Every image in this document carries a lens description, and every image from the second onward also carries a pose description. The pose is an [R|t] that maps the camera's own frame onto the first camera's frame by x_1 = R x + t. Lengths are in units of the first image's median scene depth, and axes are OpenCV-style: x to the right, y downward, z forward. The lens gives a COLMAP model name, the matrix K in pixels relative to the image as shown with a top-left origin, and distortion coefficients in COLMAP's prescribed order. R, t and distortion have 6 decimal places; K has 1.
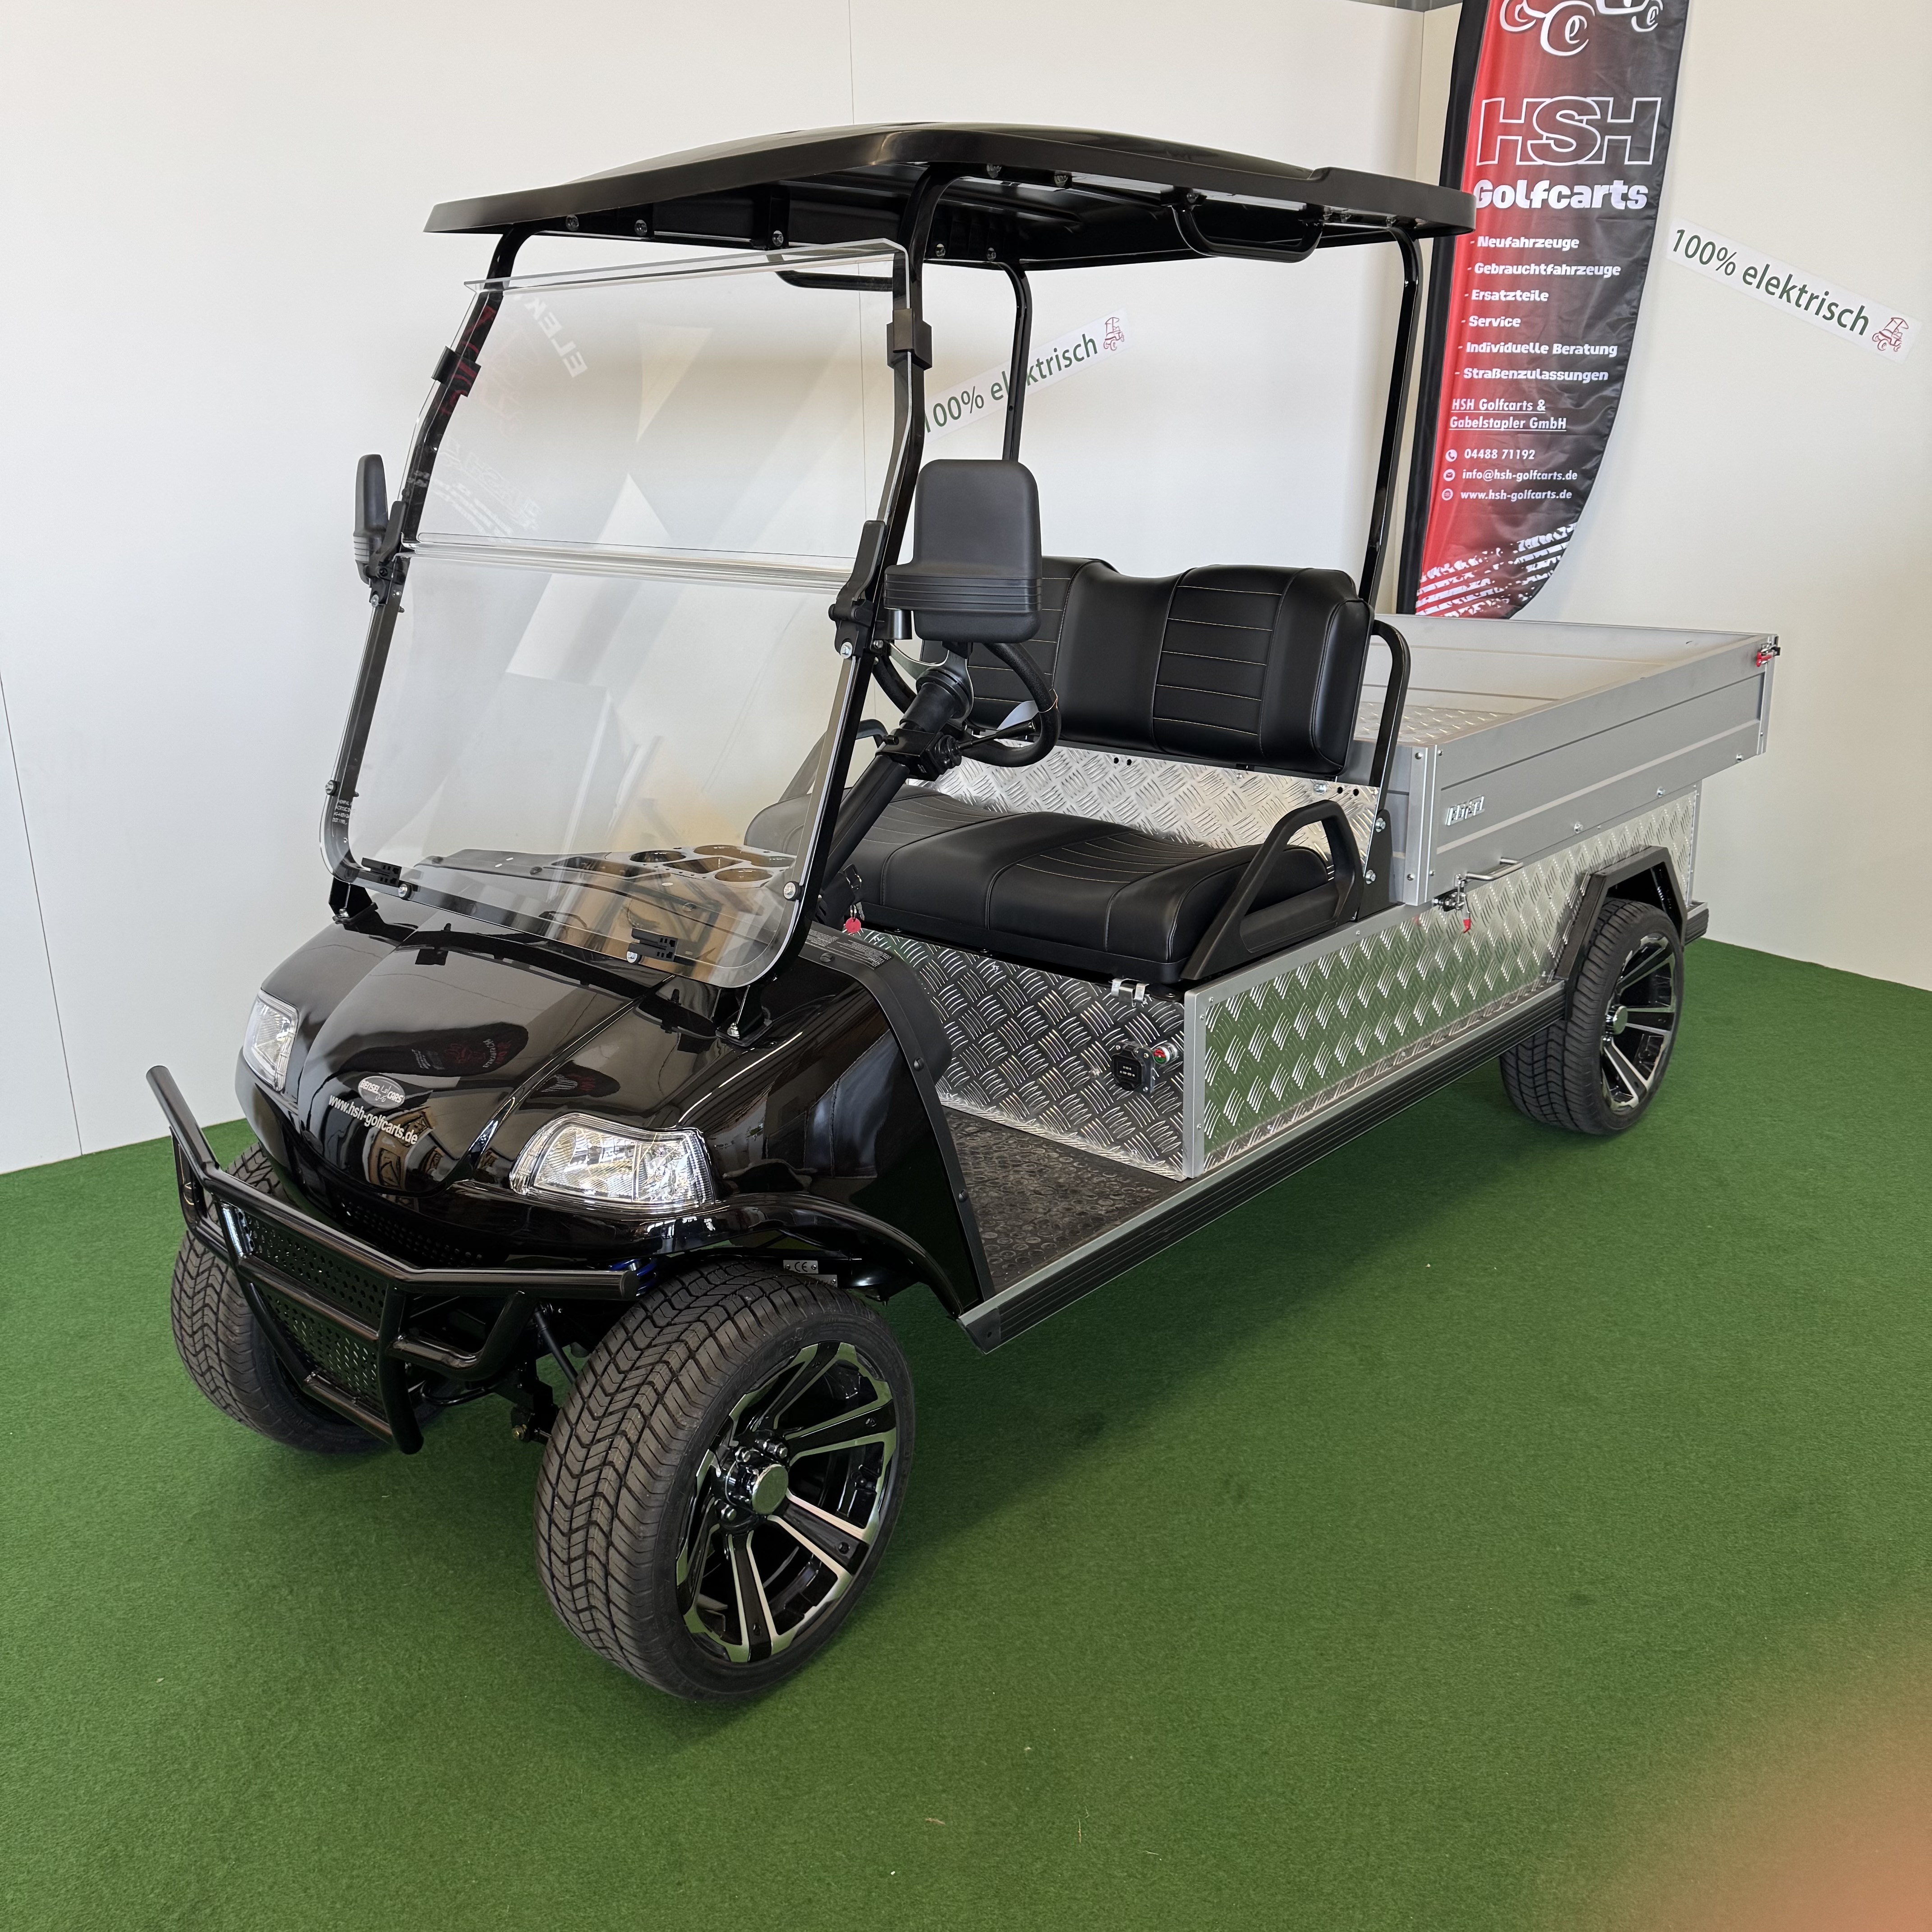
lens RADIAL K [[1792.2, 0, 957.9], [0, 1792.2, 945.6], [0, 0, 1]] dist [0.014153, 0.000000]
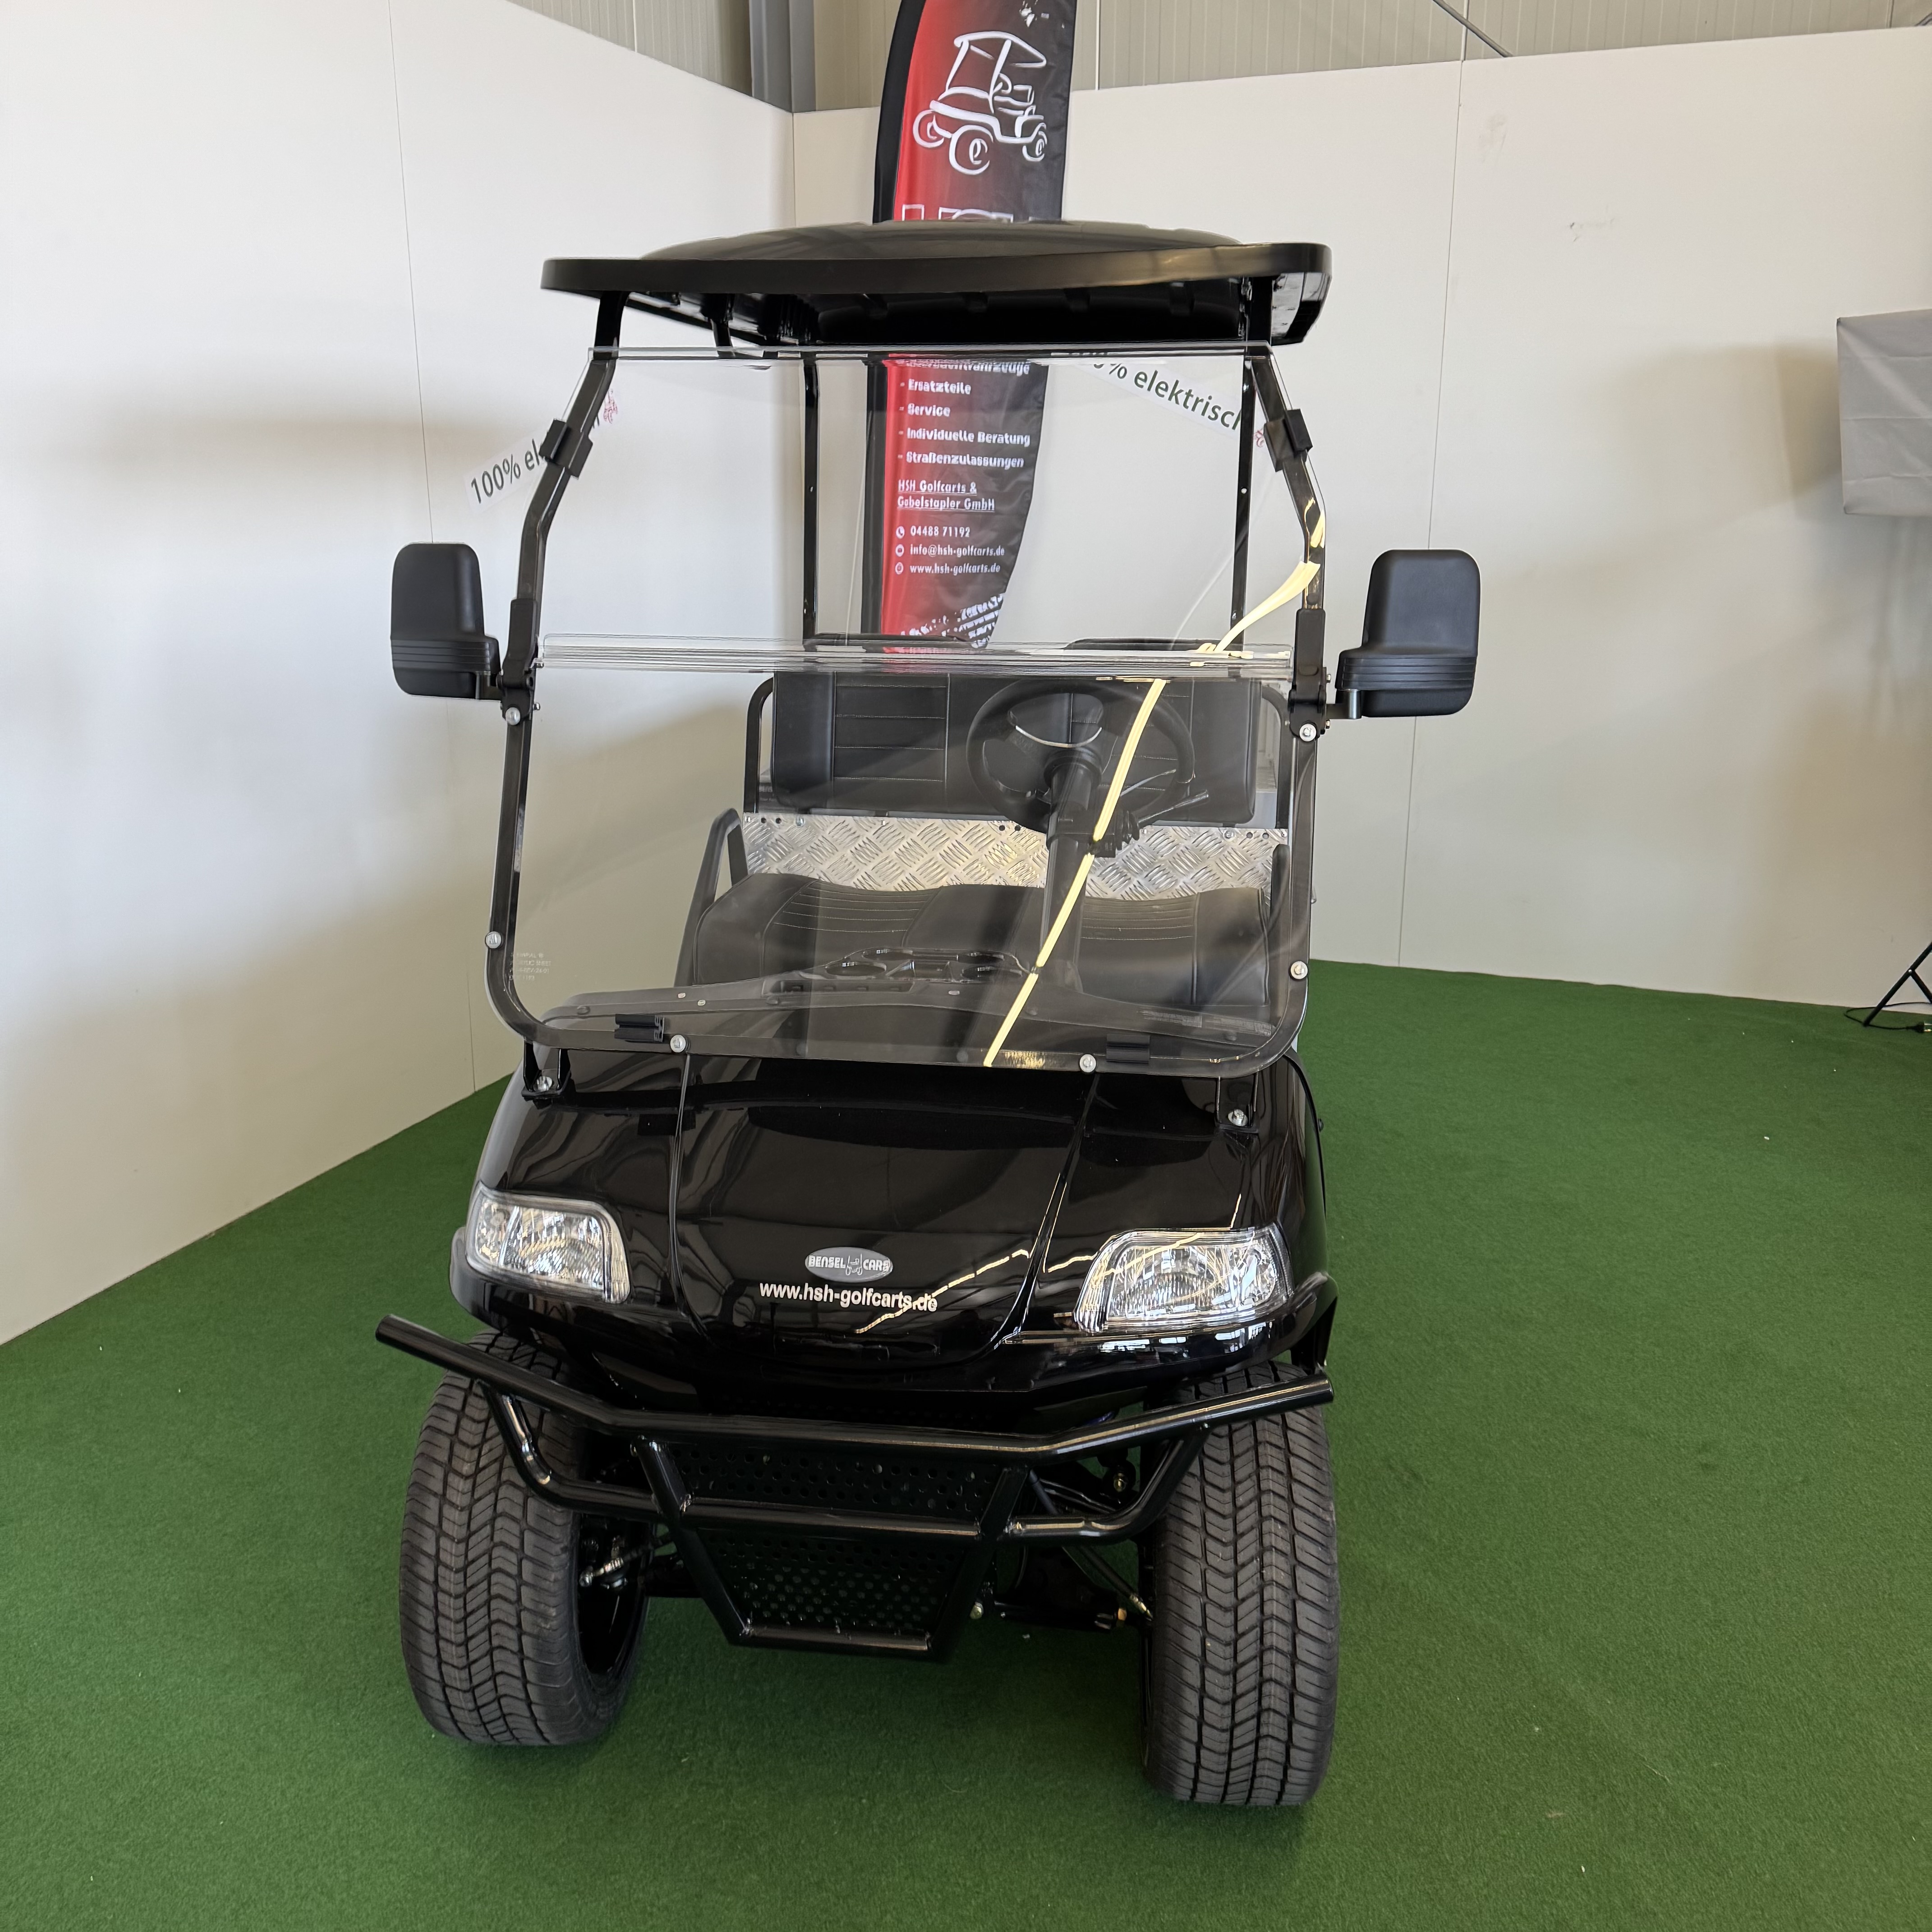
lens RADIAL K [[1792.2, 0, 895.7], [0, 1792.2, 969.3], [0, 0, 1]] dist [0.014153, 0.000000]
pose [[0.857649, -0.123424, 0.499203, -0.306391], [0.134894, 0.990772, 0.013208, -0.030118], [-0.496227, 0.056011, 0.866384, 0.090993]]
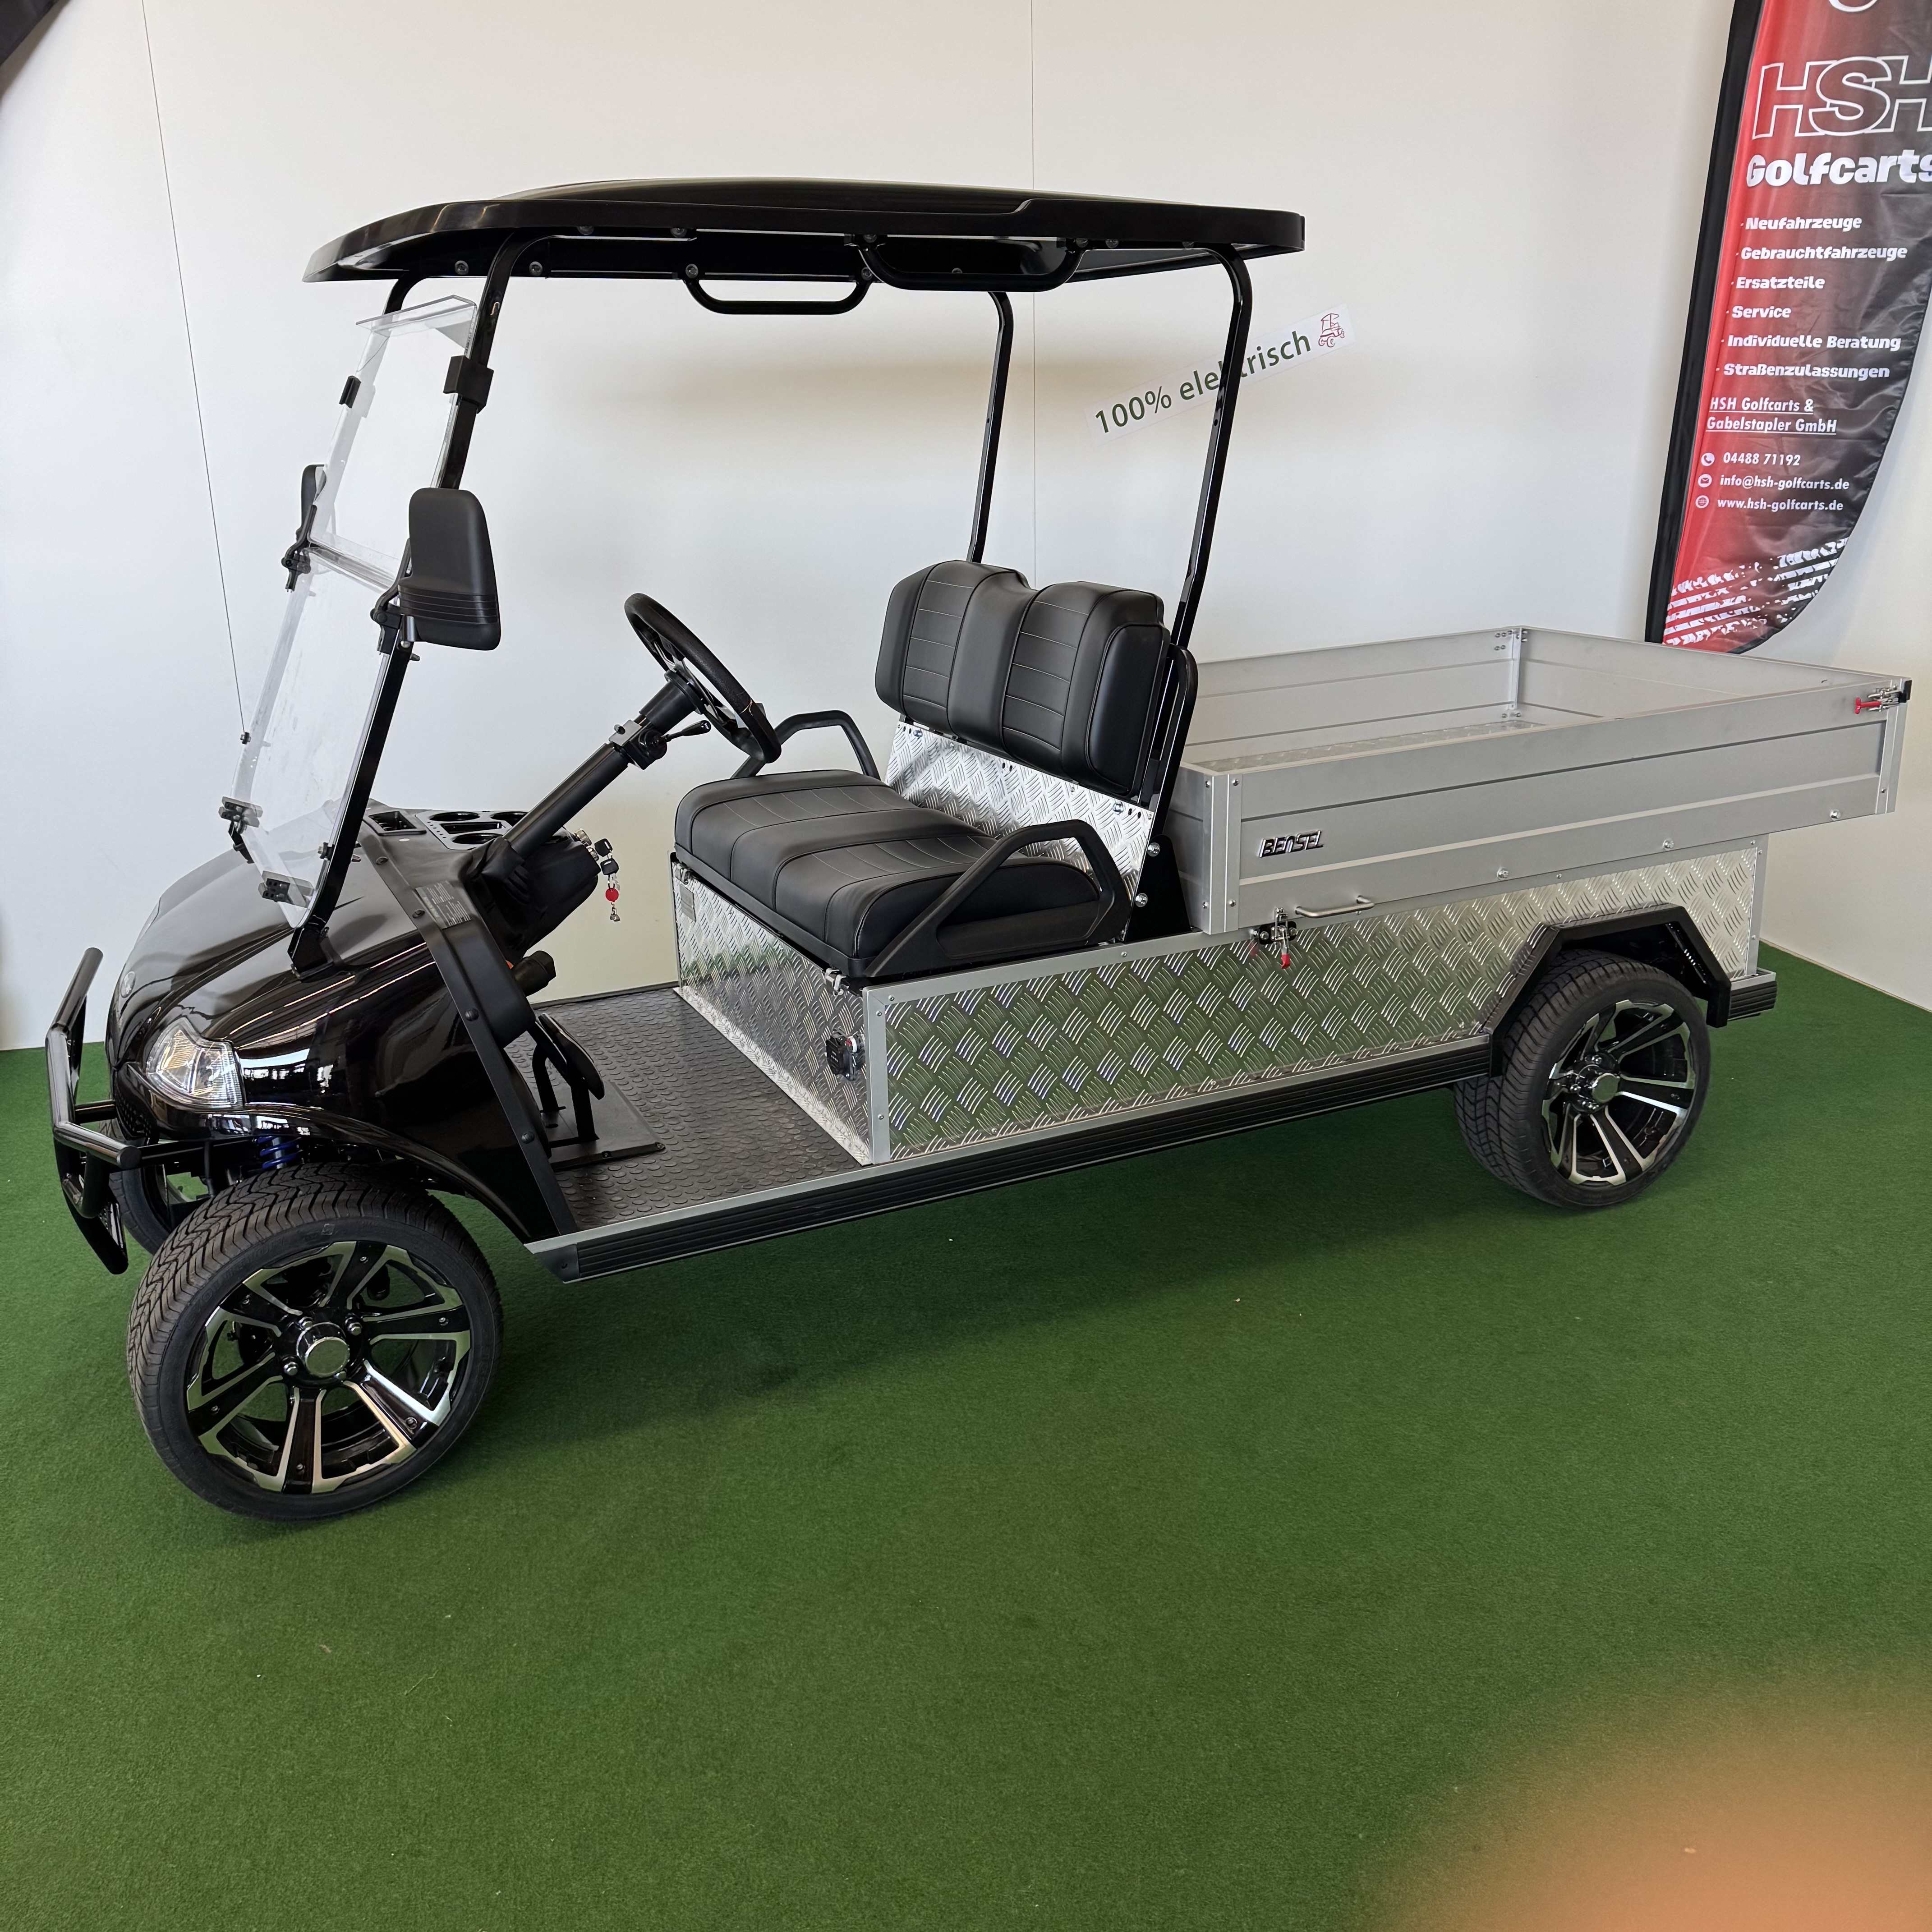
lens RADIAL K [[1792.2, 0, 1003.0], [0, 1792.2, 939.0], [0, 0, 1]] dist [0.014153, 0.000000]
pose [[0.928791, 0.109774, -0.353973, 0.304168], [-0.104958, 0.993934, 0.032838, -0.024482], [0.355431, 0.006652, 0.934679, 0.022855]]
